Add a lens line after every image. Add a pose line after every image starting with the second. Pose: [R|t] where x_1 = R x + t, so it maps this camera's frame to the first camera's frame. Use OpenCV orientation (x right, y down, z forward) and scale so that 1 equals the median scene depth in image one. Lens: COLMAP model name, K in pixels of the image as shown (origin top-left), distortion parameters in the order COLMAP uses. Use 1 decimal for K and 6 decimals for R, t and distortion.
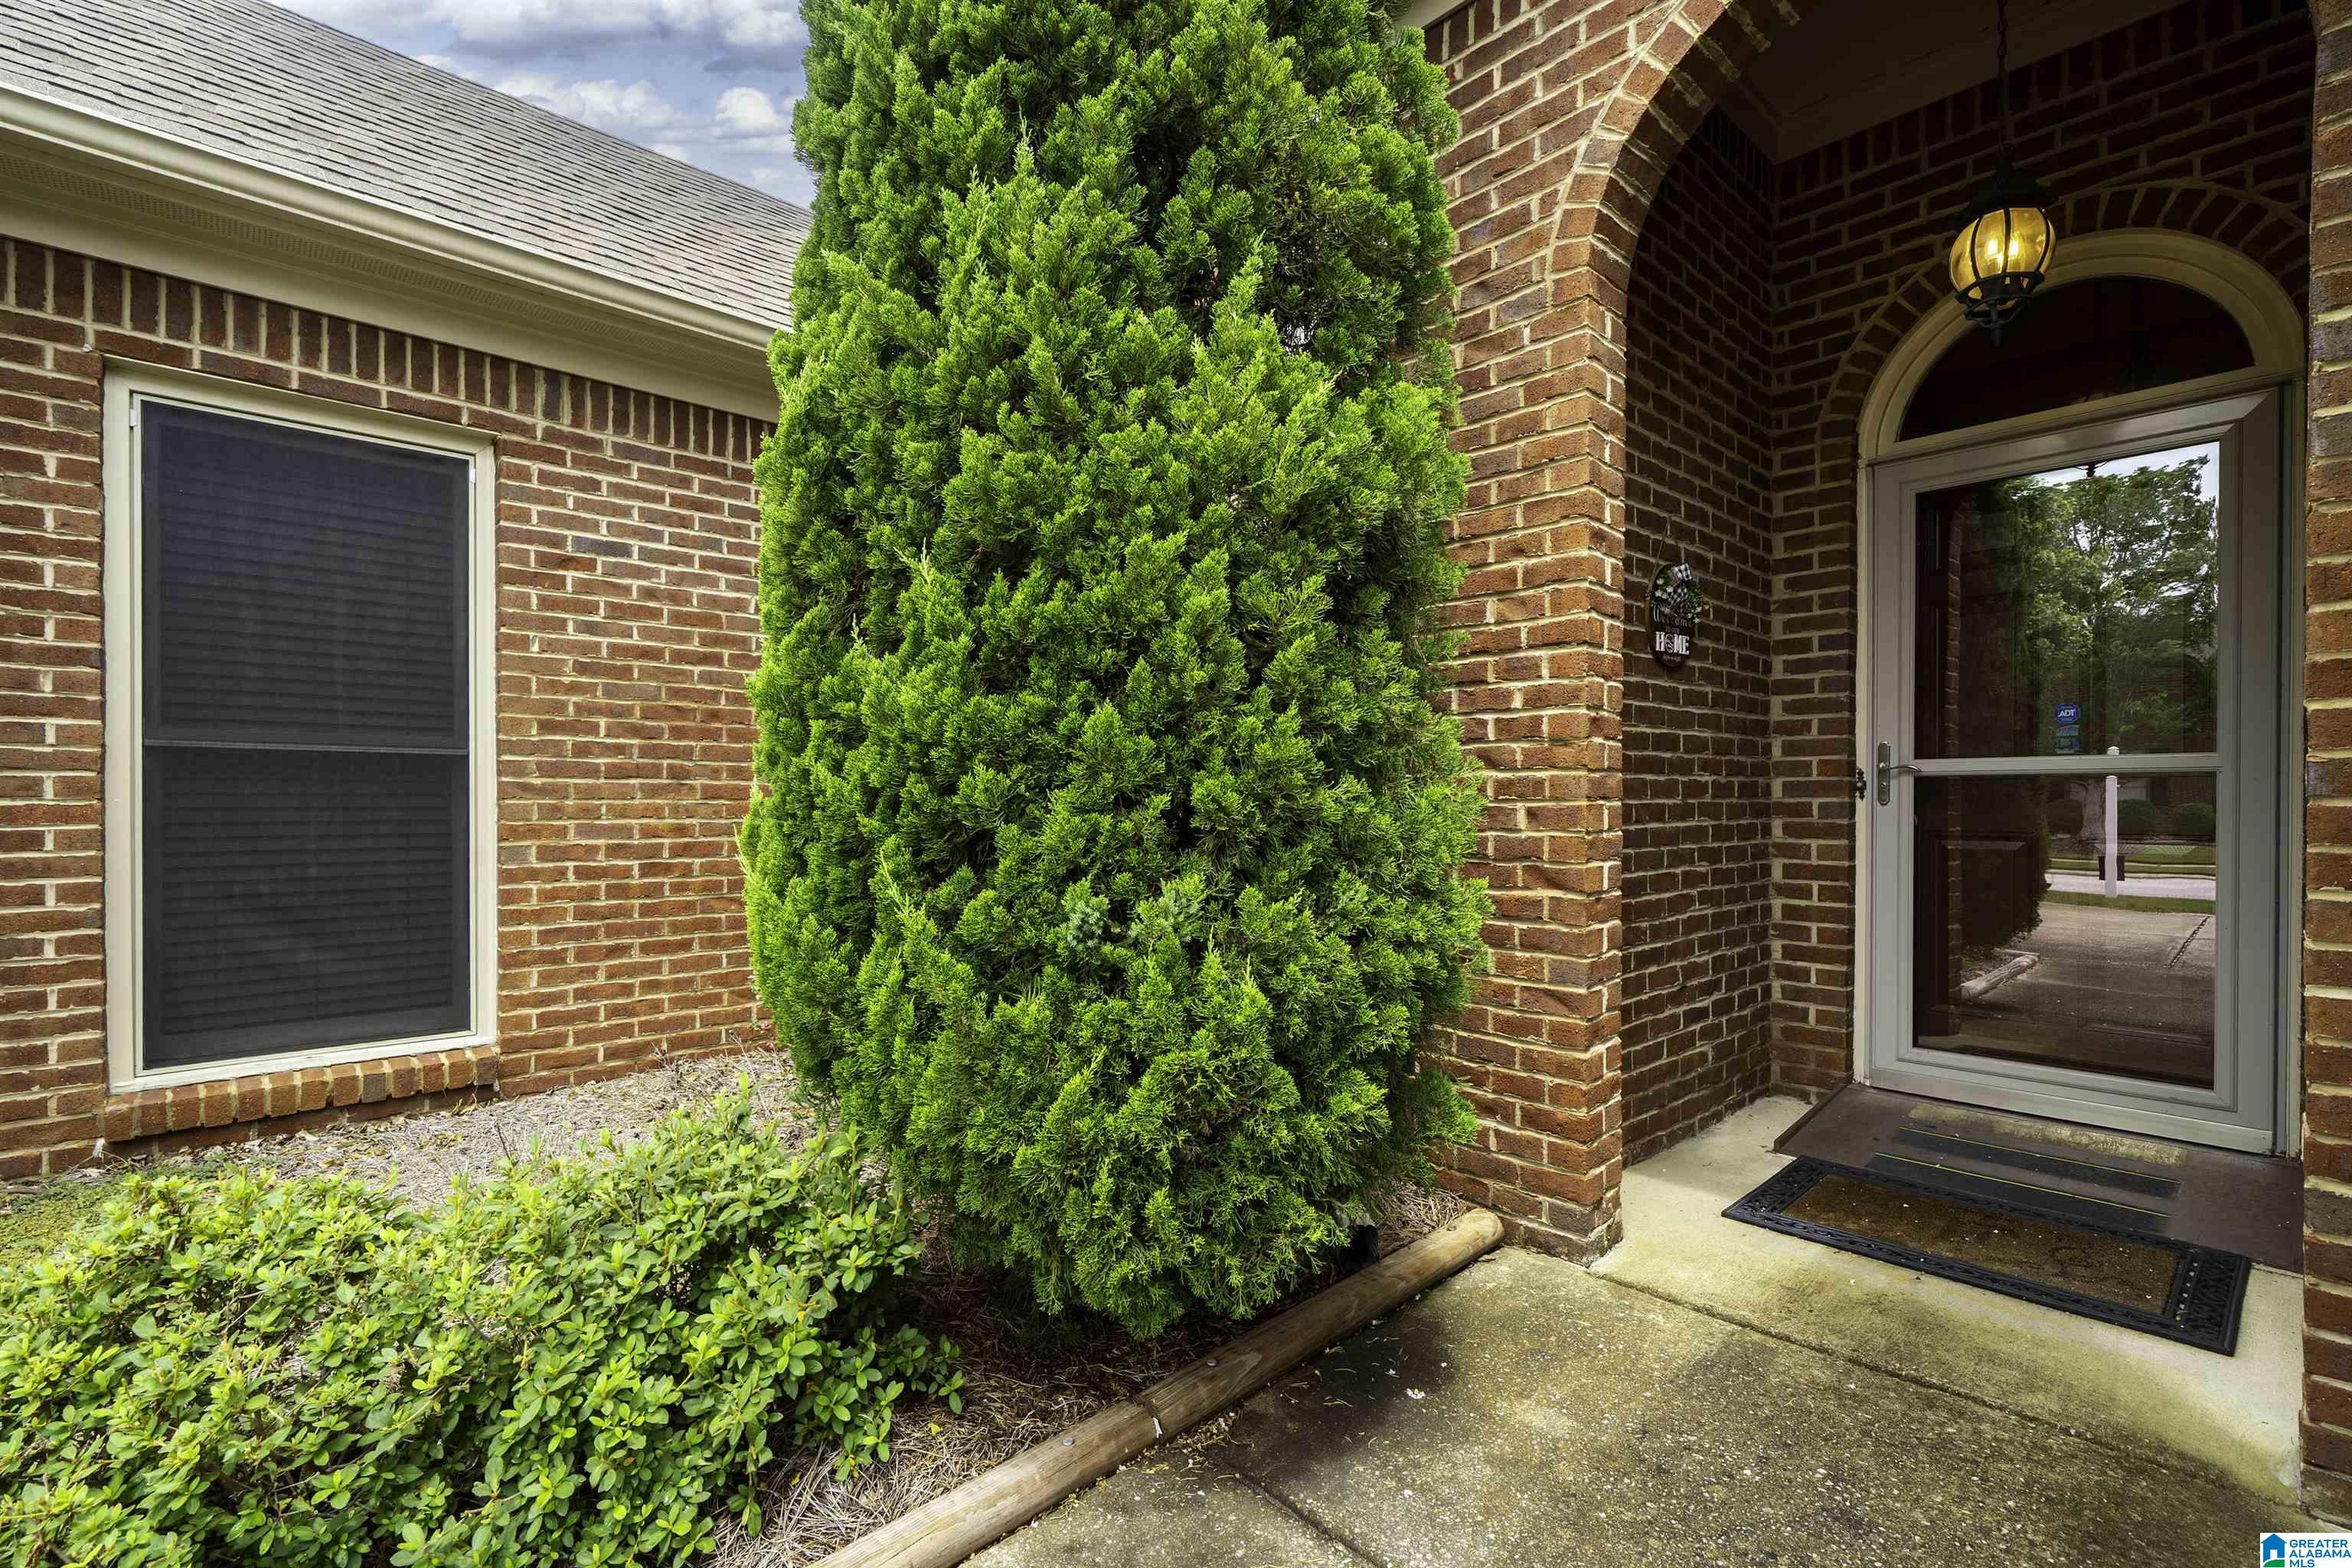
lens RADIAL K [[1032.9, 0, 1159.4], [0, 1032.9, 784.1], [0, 0, 1]] dist [-0.005671, 0.000530]
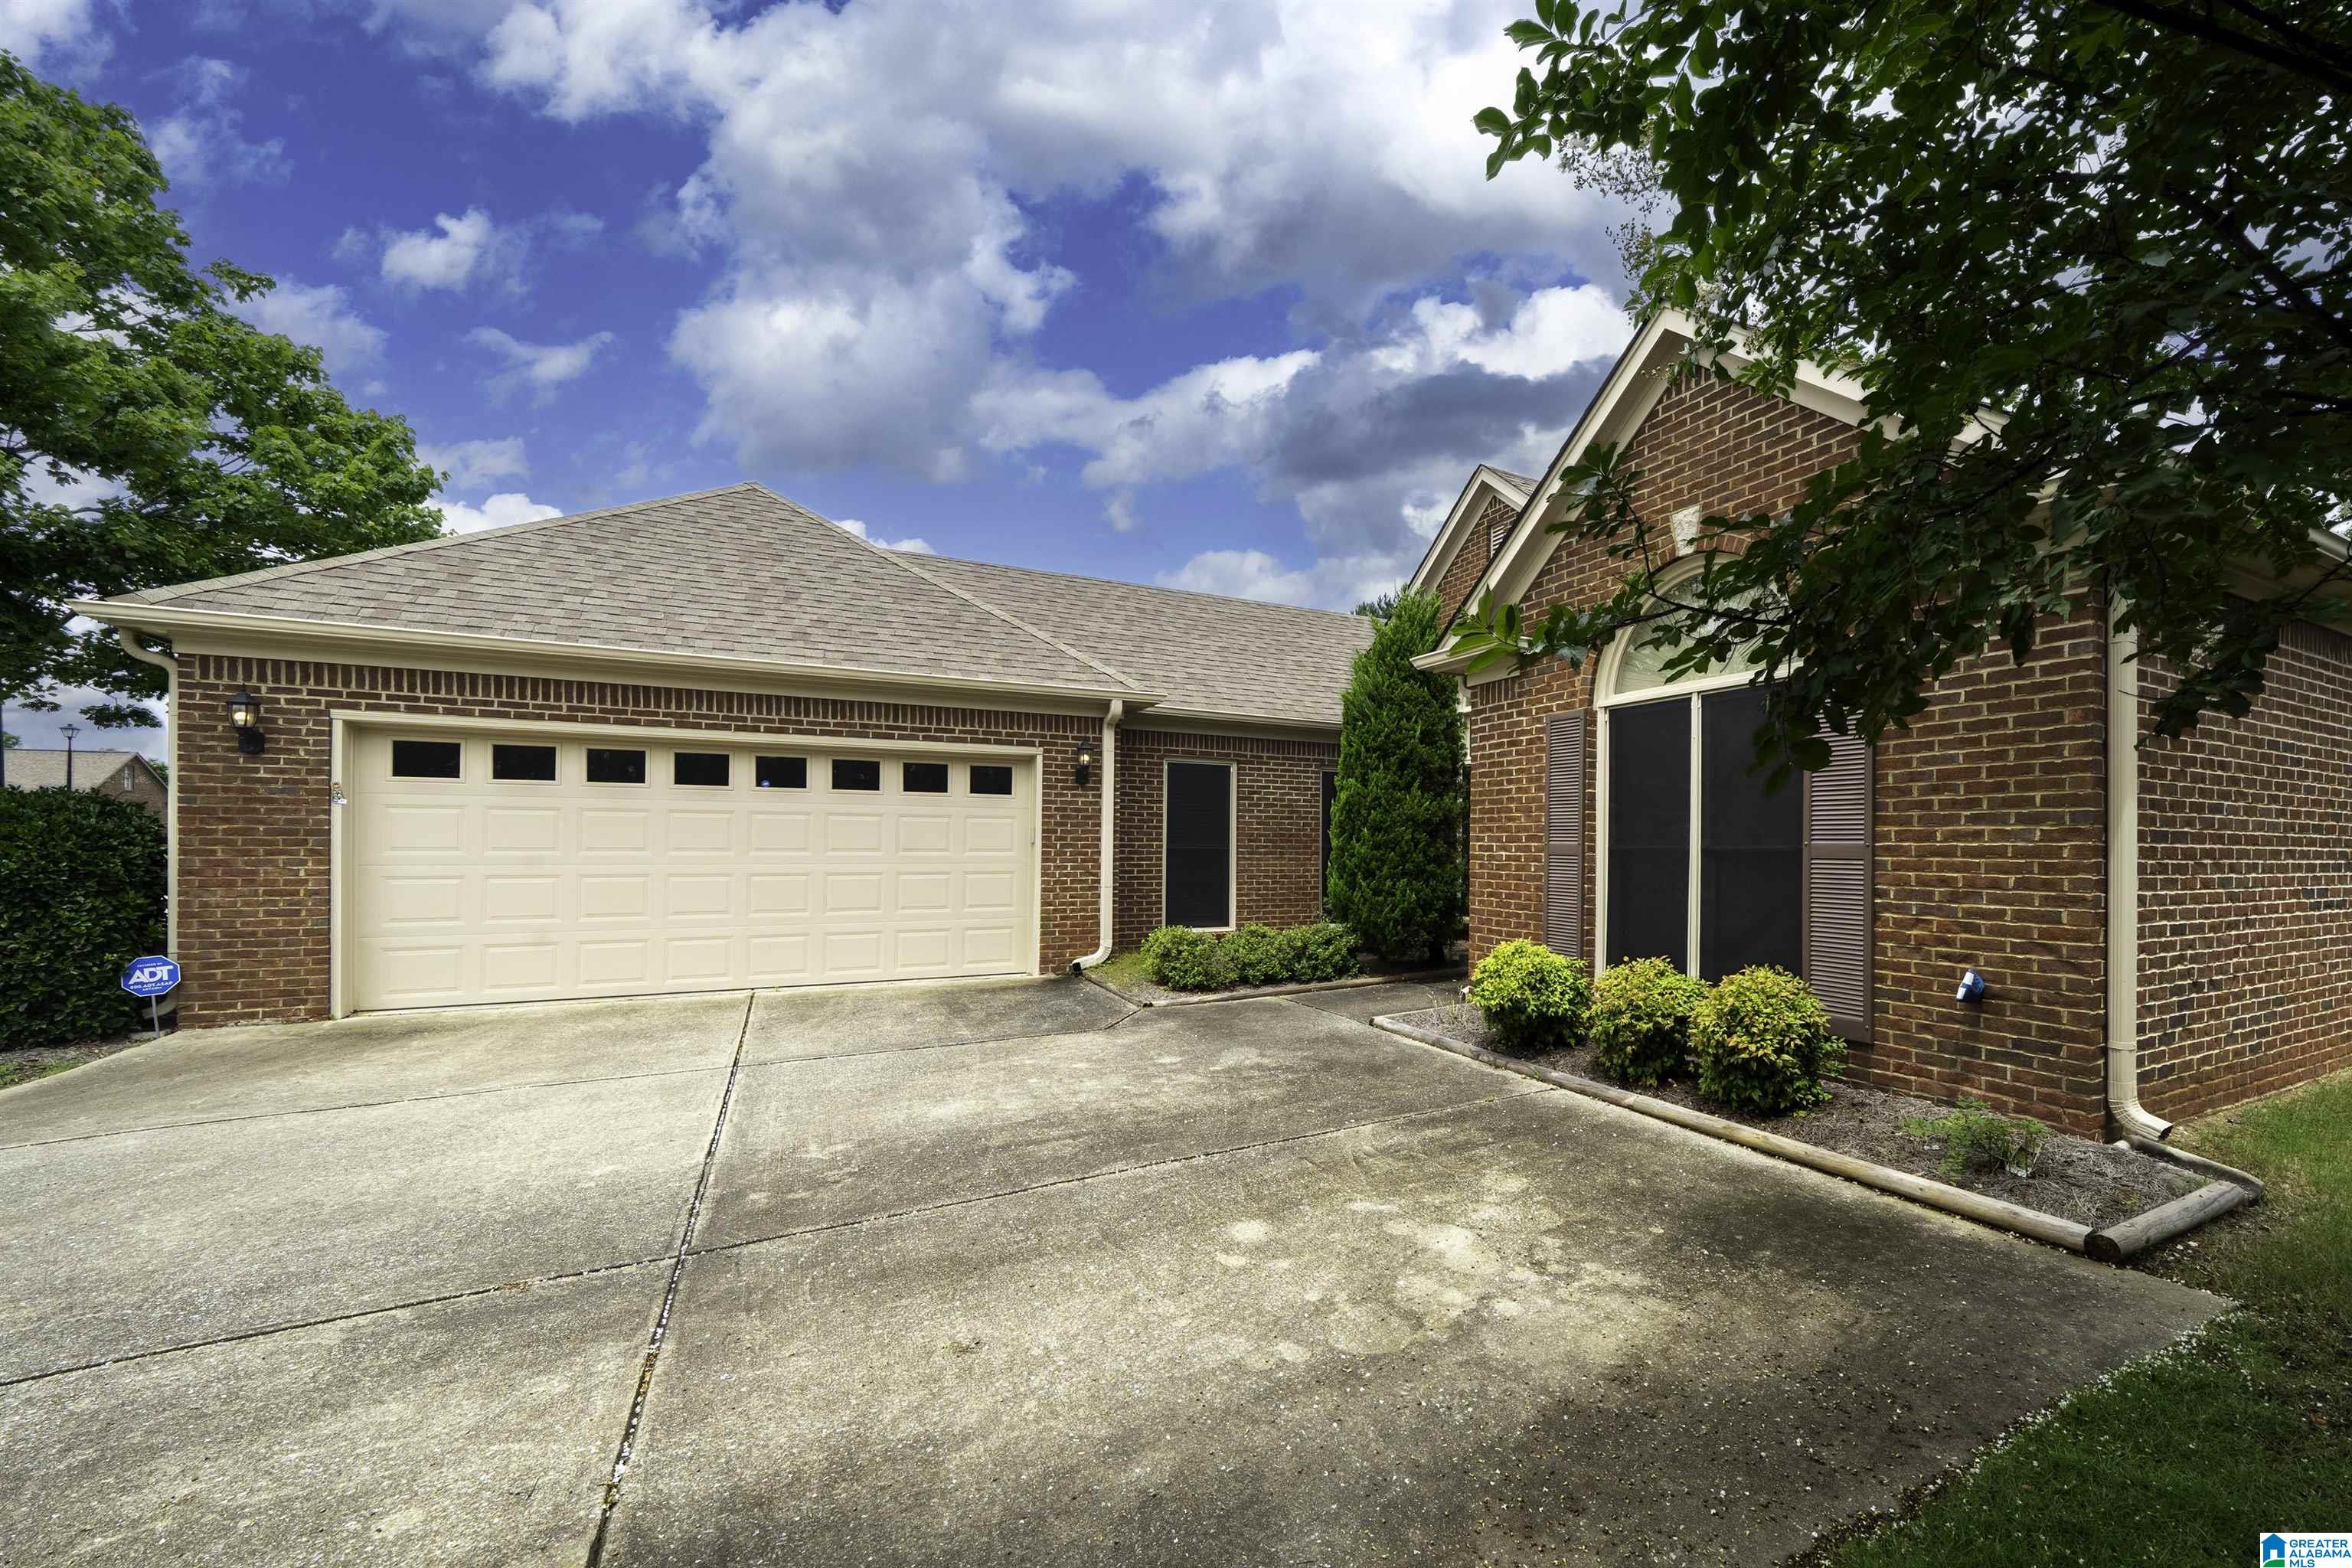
lens RADIAL K [[948.7, 0, 1298.0], [0, 948.7, 846.3], [0, 0, 1]] dist [-0.003689, 0.000059]
pose [[0.979141, 0.011387, -0.202864, 0.559016], [-0.011379, 0.999935, 0.001207, -0.112665], [0.202865, 0.001127, 0.979206, -4.837198]]
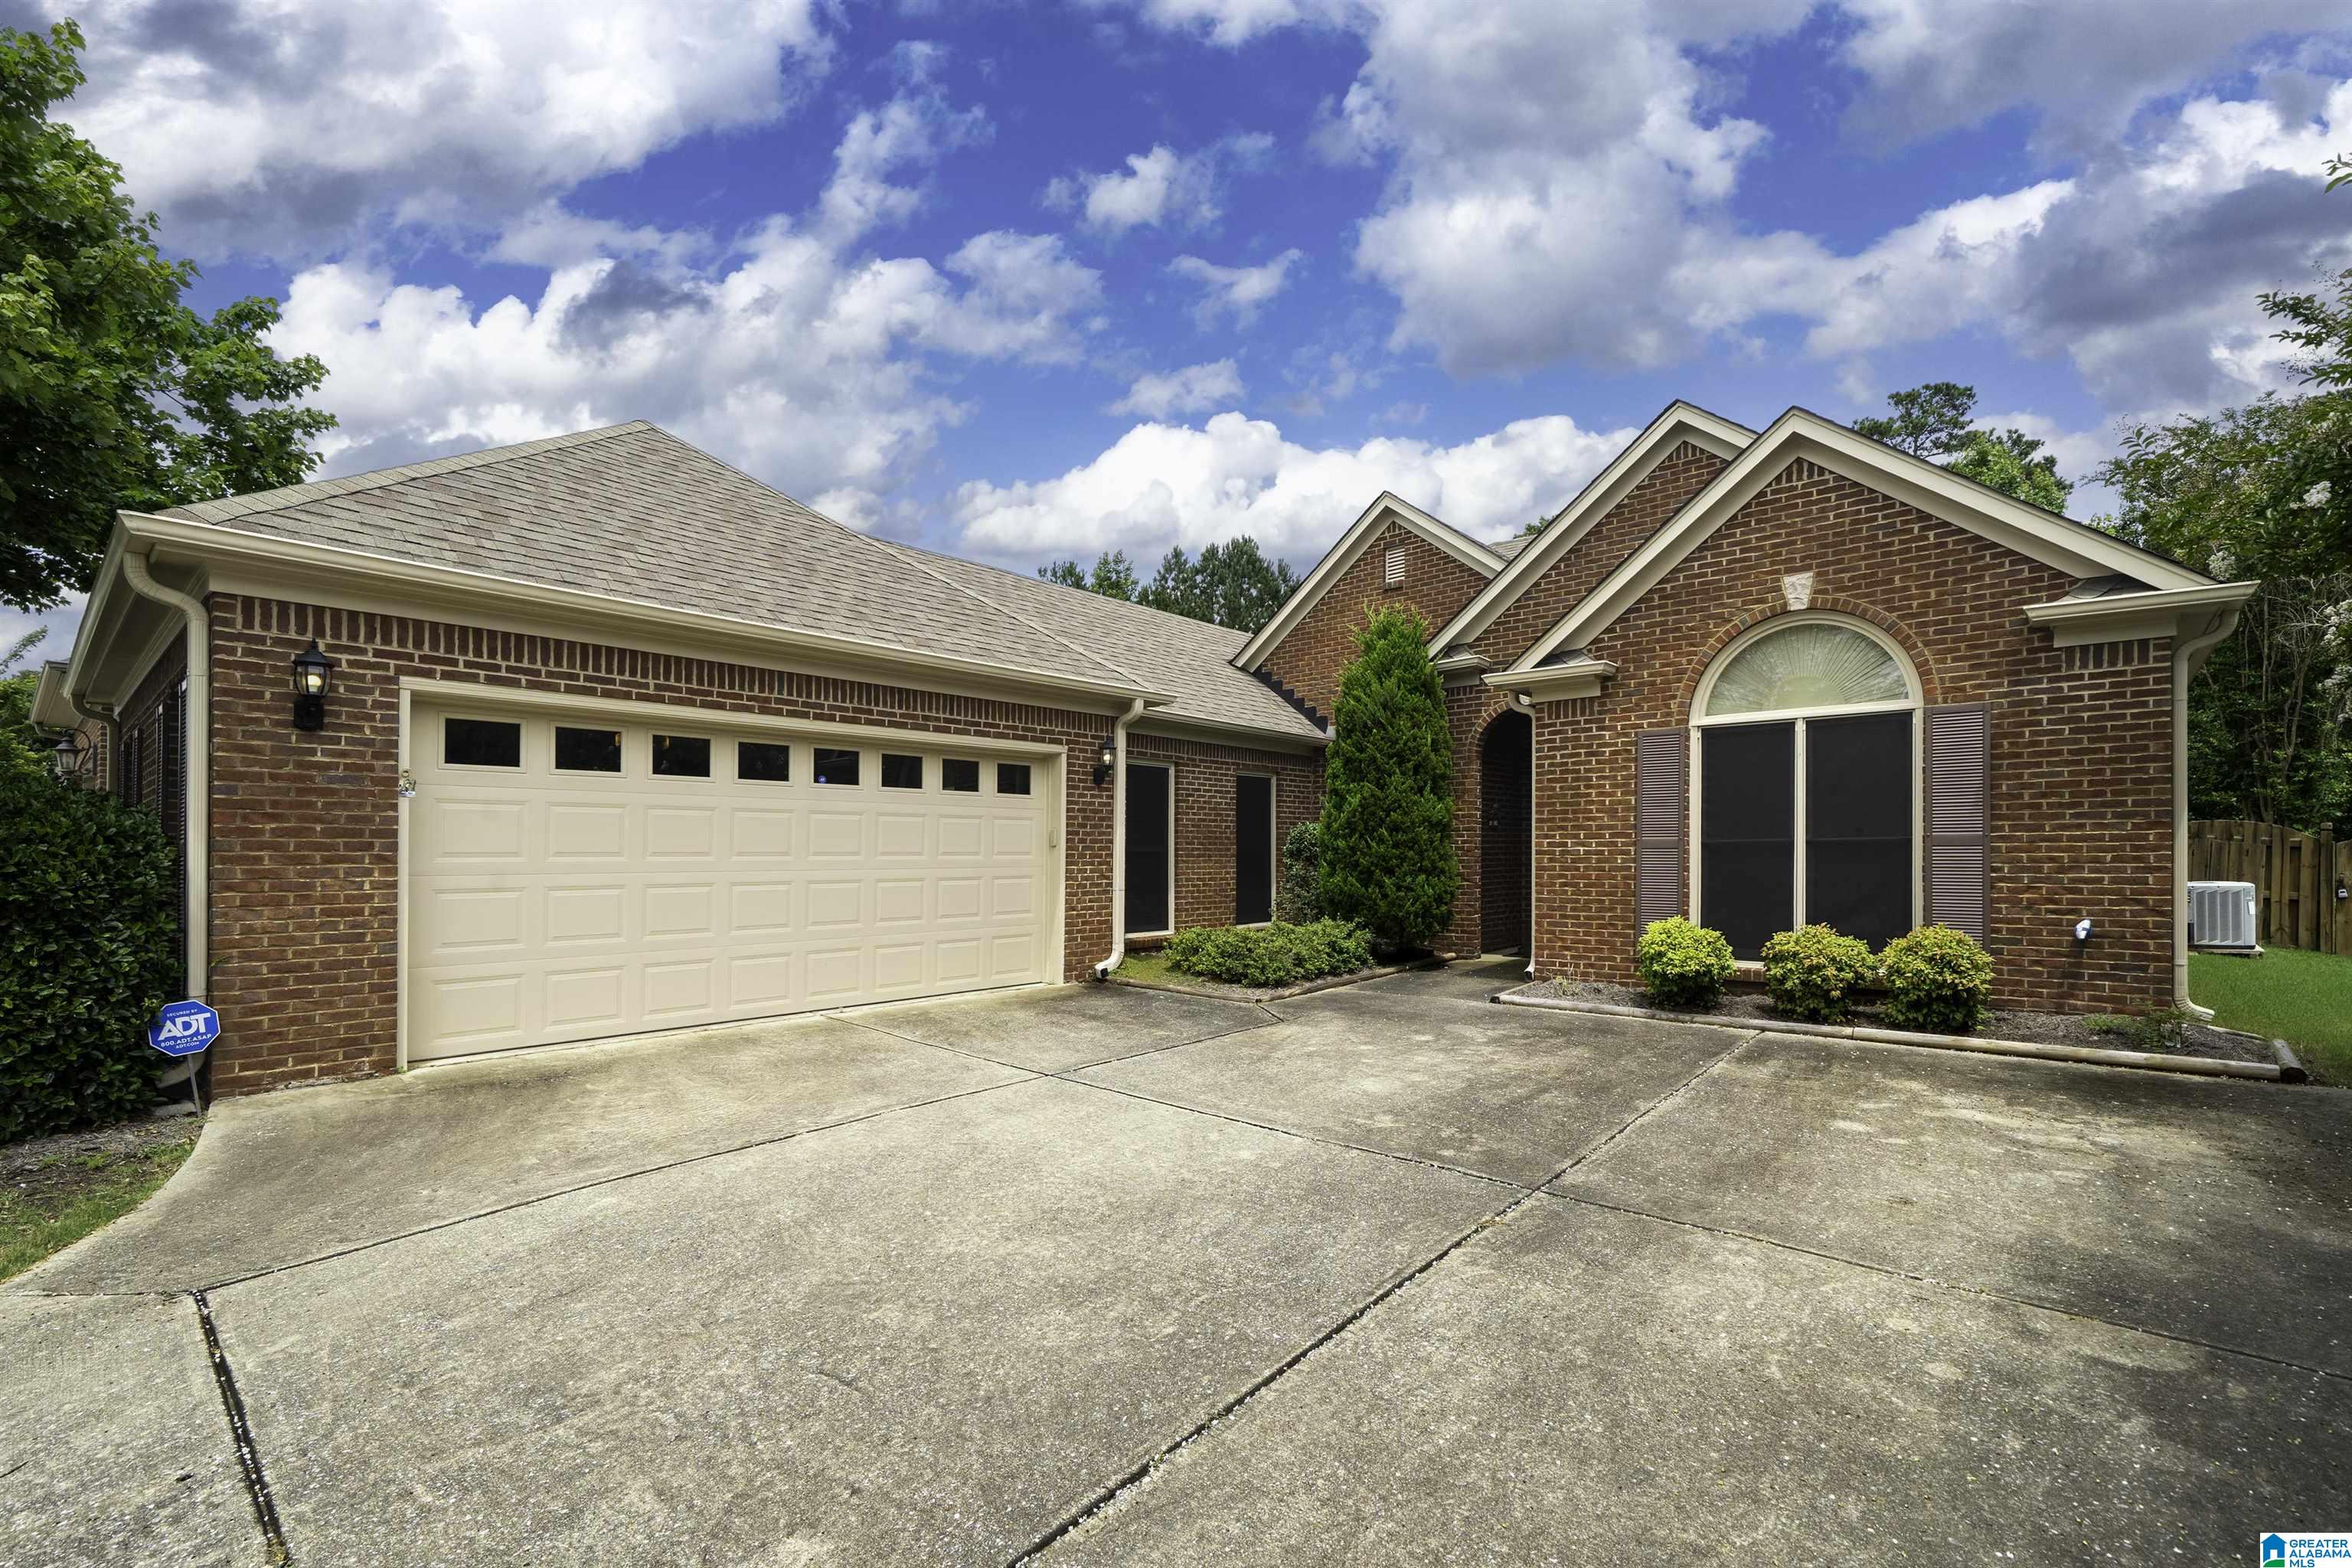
lens RADIAL K [[1010.3, 0, 1185.7], [0, 1010.3, 859.8], [0, 0, 1]] dist [0.001328, -0.000485]
pose [[0.990841, -0.000364, 0.135033, -2.442801], [-0.000022, 0.999996, 0.002860, -0.034723], [-0.135033, -0.002836, 0.990837, -5.483214]]
